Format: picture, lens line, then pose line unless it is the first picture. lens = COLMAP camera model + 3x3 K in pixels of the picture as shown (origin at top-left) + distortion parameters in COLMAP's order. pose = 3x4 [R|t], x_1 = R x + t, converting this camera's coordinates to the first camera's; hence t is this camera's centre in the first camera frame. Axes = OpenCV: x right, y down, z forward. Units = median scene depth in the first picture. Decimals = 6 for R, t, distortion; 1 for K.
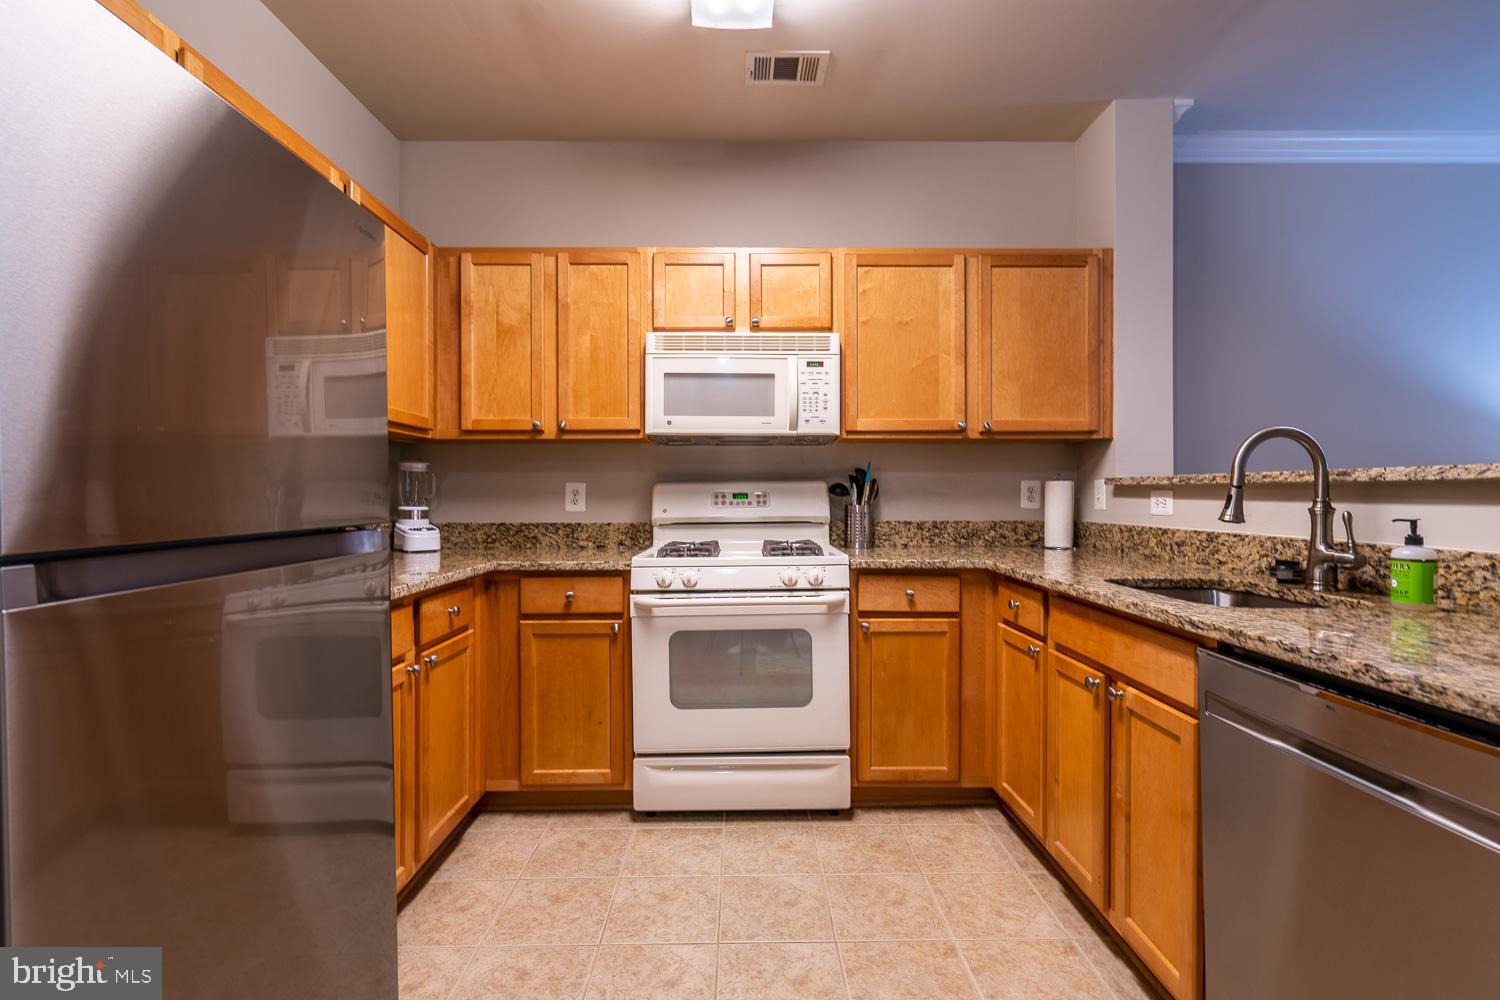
lens RADIAL K [[682.5, 0, 749.1], [0, 682.5, 498.9], [0, 0, 1]] dist [-0.005409, 0.002322]
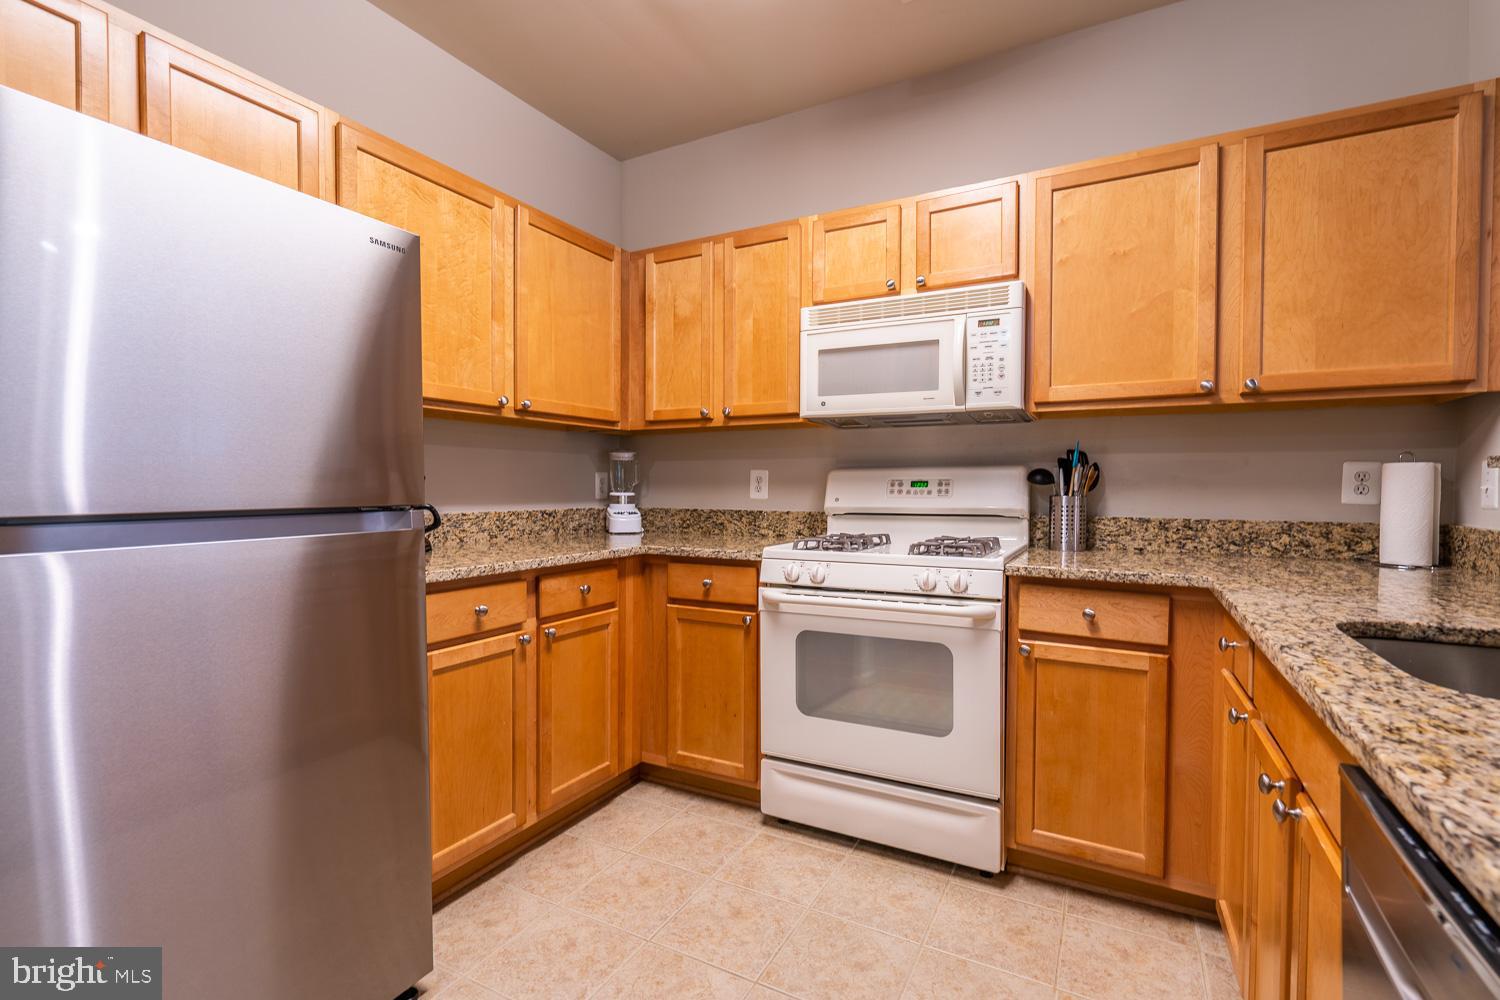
lens RADIAL K [[682.5, 0, 749.5], [0, 682.5, 499.0], [0, 0, 1]] dist [-0.005409, 0.002322]
pose [[0.874312, 0.014253, -0.485156, 0.244118], [-0.006439, 0.999821, 0.017769, 0.000924], [0.485322, -0.012412, 0.874247, 0.145446]]
